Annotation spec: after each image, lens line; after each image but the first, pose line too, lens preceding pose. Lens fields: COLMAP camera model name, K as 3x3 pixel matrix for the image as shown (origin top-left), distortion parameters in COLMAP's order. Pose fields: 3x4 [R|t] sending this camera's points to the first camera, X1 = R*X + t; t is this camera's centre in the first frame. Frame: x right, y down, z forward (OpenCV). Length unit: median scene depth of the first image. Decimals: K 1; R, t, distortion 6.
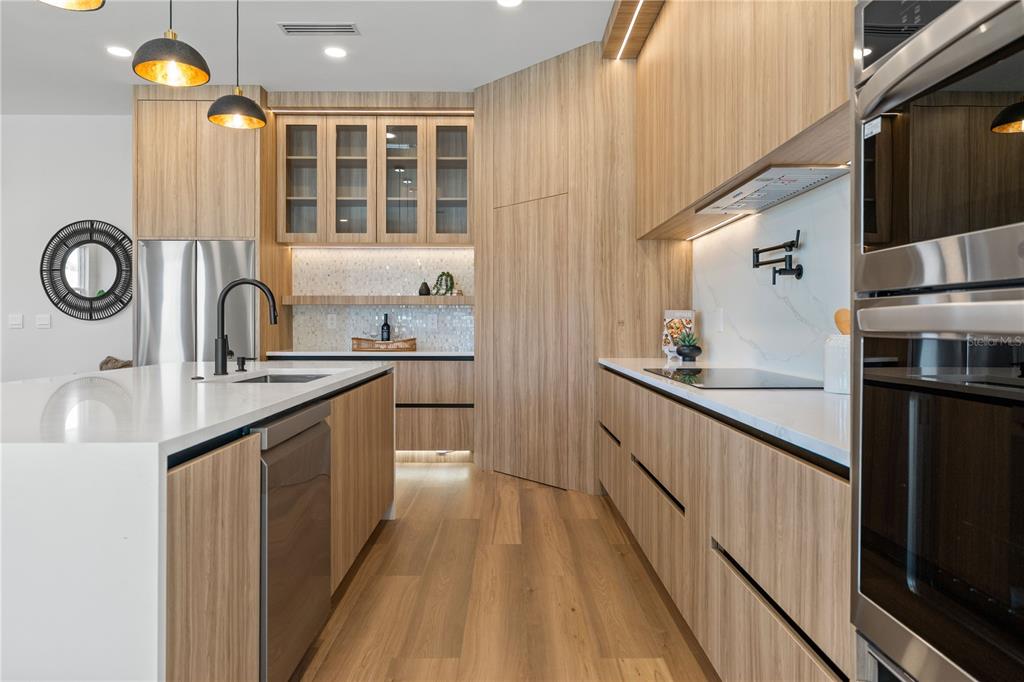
lens RADIAL K [[640.9, 0, 512.5], [0, 640.9, 325.8], [0, 0, 1]] dist [0.001604, 0.000154]
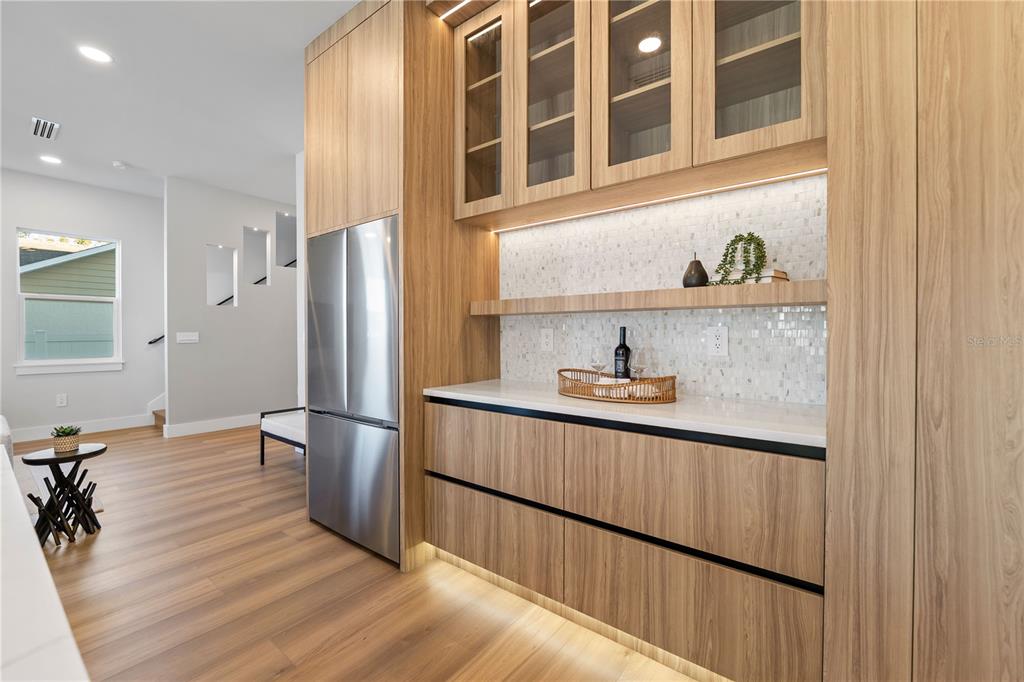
lens RADIAL K [[419.3, 0, 515.8], [0, 419.3, 339.6], [0, 0, 1]] dist [-0.020628, 0.004716]
pose [[0.790074, 0.006771, -0.612974, -0.051449], [-0.001247, 0.999955, 0.009438, -0.011247], [0.613010, -0.006692, 0.790047, 0.671715]]
